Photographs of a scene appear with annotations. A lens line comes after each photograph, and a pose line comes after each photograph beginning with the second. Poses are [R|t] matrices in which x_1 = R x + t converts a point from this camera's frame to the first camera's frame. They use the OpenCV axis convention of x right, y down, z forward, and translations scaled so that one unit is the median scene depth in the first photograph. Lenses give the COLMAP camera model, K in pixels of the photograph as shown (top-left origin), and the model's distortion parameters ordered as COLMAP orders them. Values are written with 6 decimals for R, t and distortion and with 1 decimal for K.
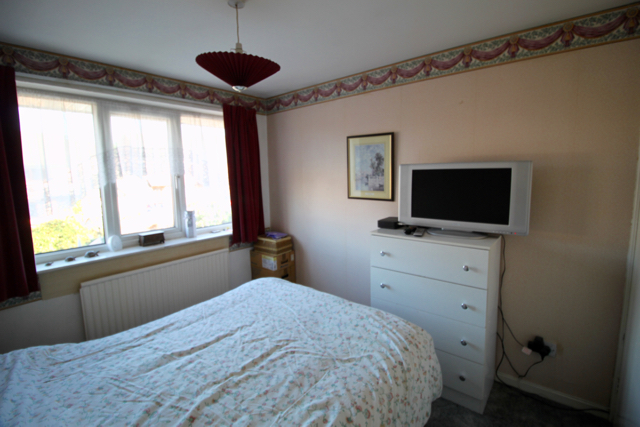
lens RADIAL K [[296.1, 0, 328.0], [0, 296.1, 206.2], [0, 0, 1]] dist [-0.010750, -0.001242]
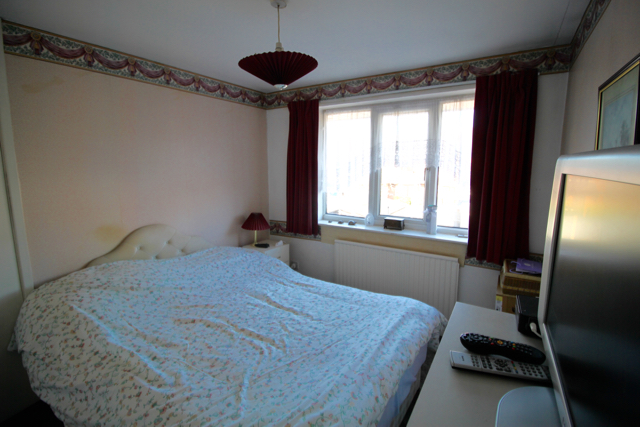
lens RADIAL K [[296.1, 0, 328.0], [0, 296.1, 206.2], [0, 0, 1]] dist [-0.010750, -0.001242]
pose [[0.118432, 0.158422, -0.980243, 0.647683], [-0.120758, 0.982161, 0.144142, -0.121922], [0.985592, 0.101301, 0.135450, 0.851310]]
